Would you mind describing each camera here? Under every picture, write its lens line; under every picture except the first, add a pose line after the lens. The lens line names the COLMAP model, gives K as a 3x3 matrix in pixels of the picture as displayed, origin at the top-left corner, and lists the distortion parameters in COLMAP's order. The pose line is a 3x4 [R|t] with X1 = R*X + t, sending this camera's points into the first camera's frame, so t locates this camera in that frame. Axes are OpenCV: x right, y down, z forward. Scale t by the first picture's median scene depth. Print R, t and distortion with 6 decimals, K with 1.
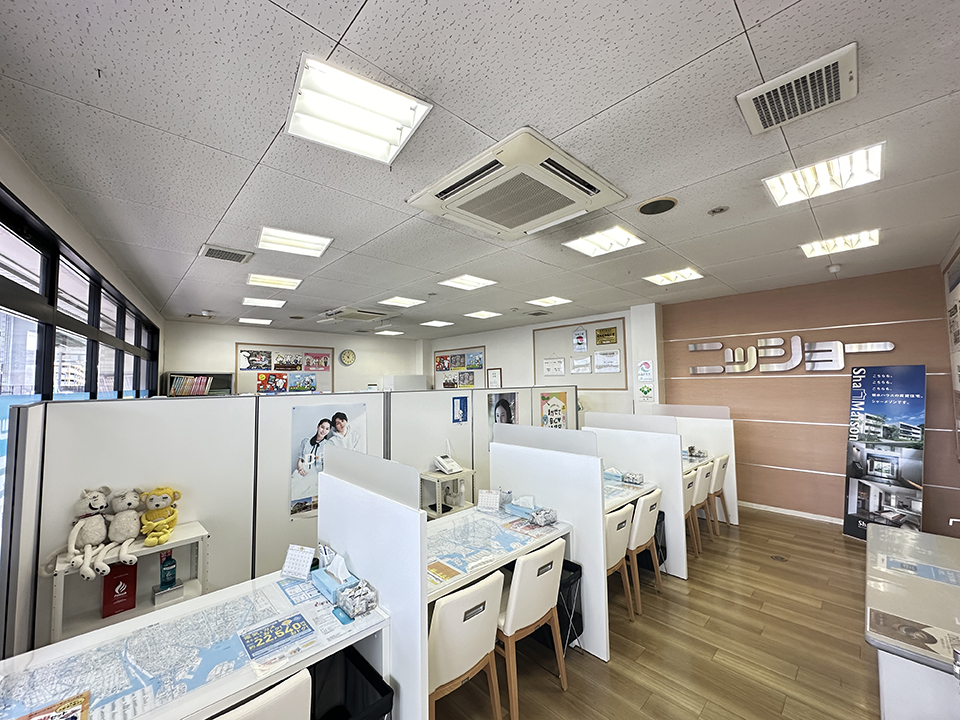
lens RADIAL K [[381.8, 0, 480.0], [0, 381.8, 360.0], [0, 0, 1]] dist [-0.001954, -0.000171]
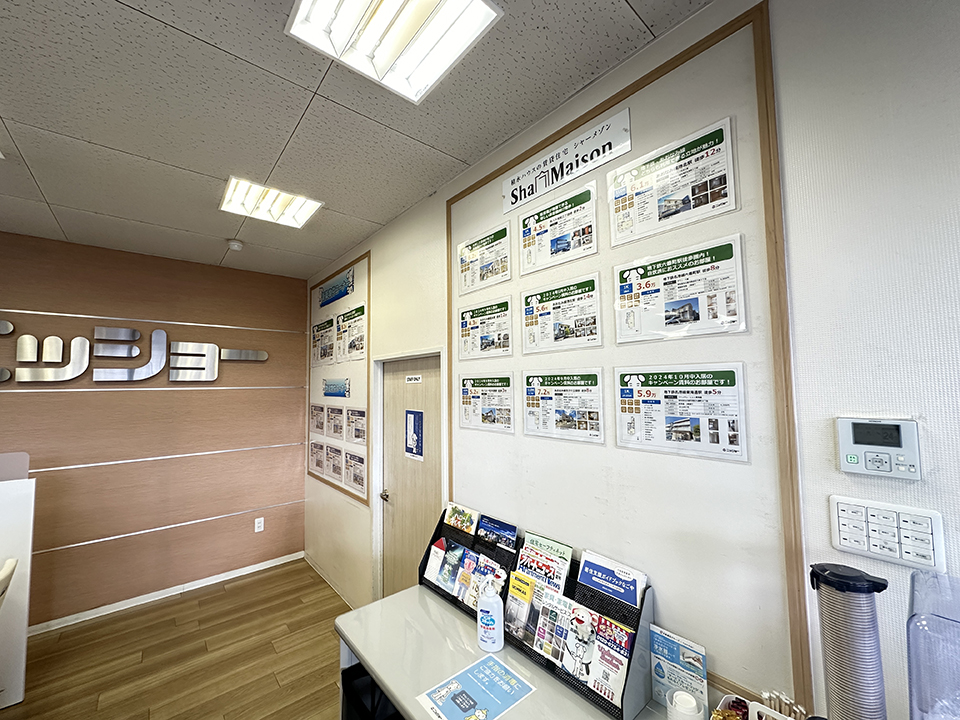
lens RADIAL K [[381.8, 0, 480.0], [0, 381.8, 360.0], [0, 0, 1]] dist [-0.001954, -0.000171]
pose [[0.058994, 0.076388, 0.995331, 0.215582], [-0.042764, 0.996346, -0.073931, 0.018209], [-0.997342, -0.038203, 0.062045, 0.435540]]
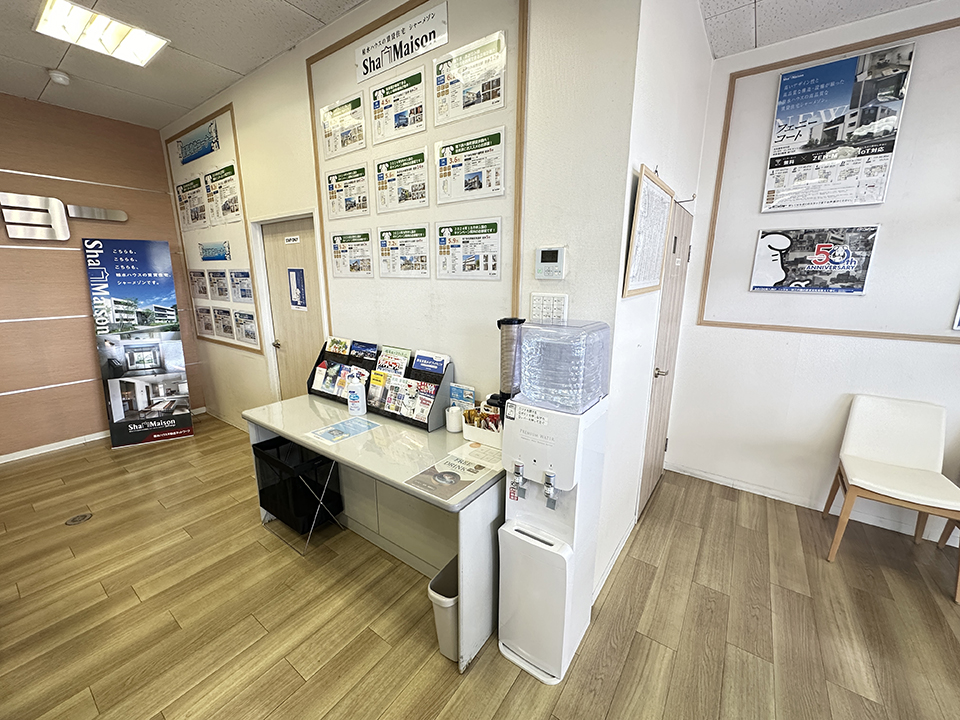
lens RADIAL K [[381.8, 0, 480.0], [0, 381.8, 360.0], [0, 0, 1]] dist [-0.001954, -0.000171]
pose [[-0.178397, -0.205476, 0.962265, 0.061046], [-0.056244, 0.978483, 0.198512, 0.062849], [-0.982350, -0.018708, -0.186116, 0.372208]]
